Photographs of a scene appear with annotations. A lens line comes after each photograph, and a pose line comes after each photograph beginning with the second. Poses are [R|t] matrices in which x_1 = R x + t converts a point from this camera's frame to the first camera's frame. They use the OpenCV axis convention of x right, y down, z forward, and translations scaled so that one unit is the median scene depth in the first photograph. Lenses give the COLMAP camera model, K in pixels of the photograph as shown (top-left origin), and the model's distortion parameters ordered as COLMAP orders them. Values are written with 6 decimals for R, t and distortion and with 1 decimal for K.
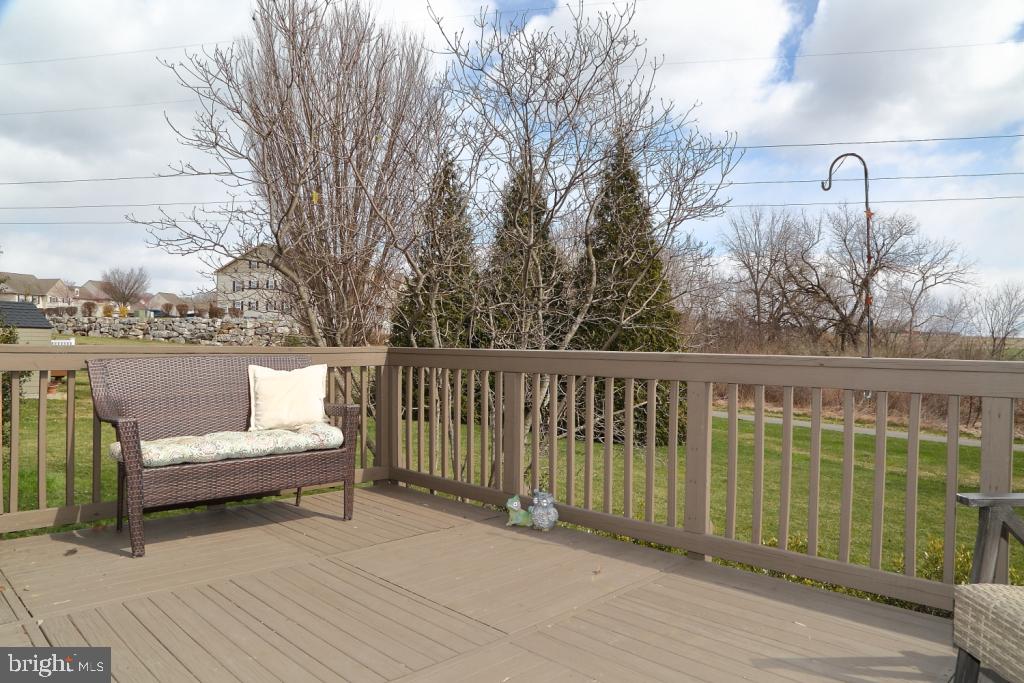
lens RADIAL K [[706.2, 0, 512.4], [0, 706.2, 334.3], [0, 0, 1]] dist [-0.110146, 0.055964]
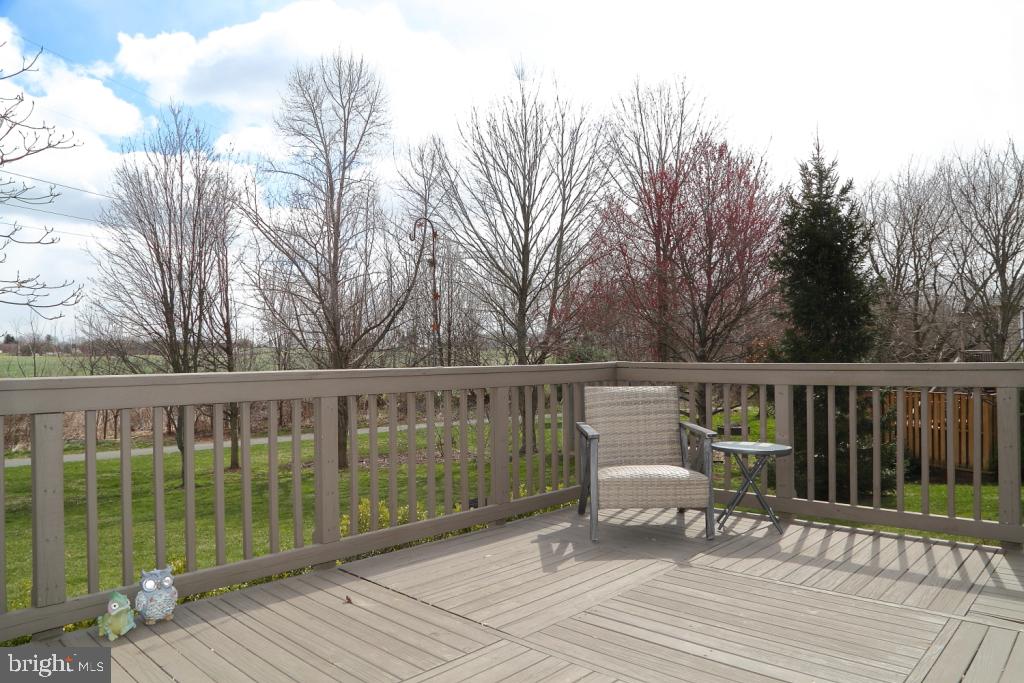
lens RADIAL K [[706.2, 0, 512.6], [0, 706.2, 343.0], [0, 0, 1]] dist [-0.110146, 0.055964]
pose [[-0.022324, 0.005791, 0.999734, -1.068065], [0.007000, 0.999960, -0.005636, -0.006816], [-0.999726, 0.006872, -0.022363, 1.022876]]
